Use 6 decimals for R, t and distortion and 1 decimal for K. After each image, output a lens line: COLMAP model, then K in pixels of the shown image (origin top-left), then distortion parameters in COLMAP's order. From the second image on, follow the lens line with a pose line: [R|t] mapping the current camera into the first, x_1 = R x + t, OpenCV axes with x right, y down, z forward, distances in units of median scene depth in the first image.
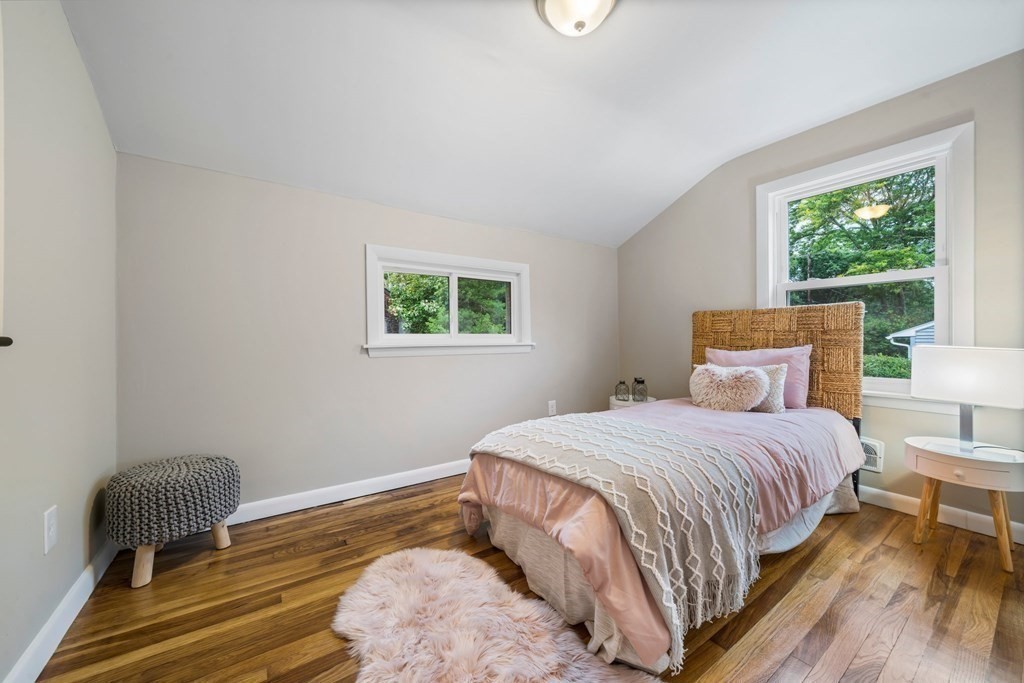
lens RADIAL K [[376.5, 0, 512.0], [0, 376.5, 341.5], [0, 0, 1]] dist [-0.000458, -0.000011]
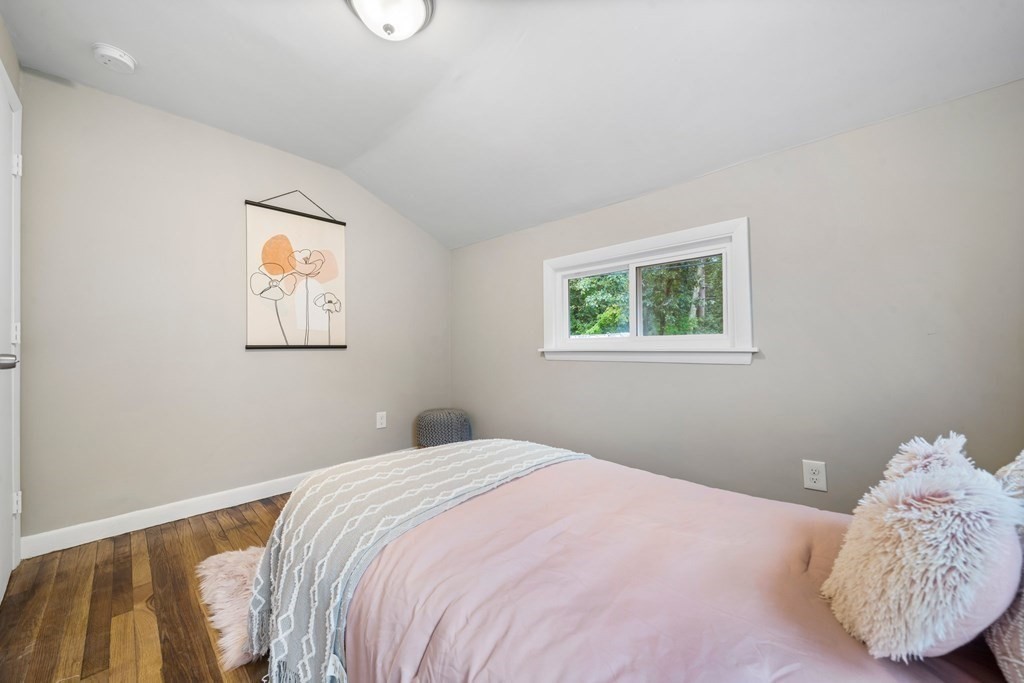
lens RADIAL K [[376.5, 0, 512.0], [0, 376.5, 341.5], [0, 0, 1]] dist [-0.000458, -0.000011]
pose [[0.198482, -0.004875, -0.980092, 0.605322], [0.005995, 0.999975, -0.003760, -0.007424], [0.980086, -0.005130, 0.198506, 0.562035]]
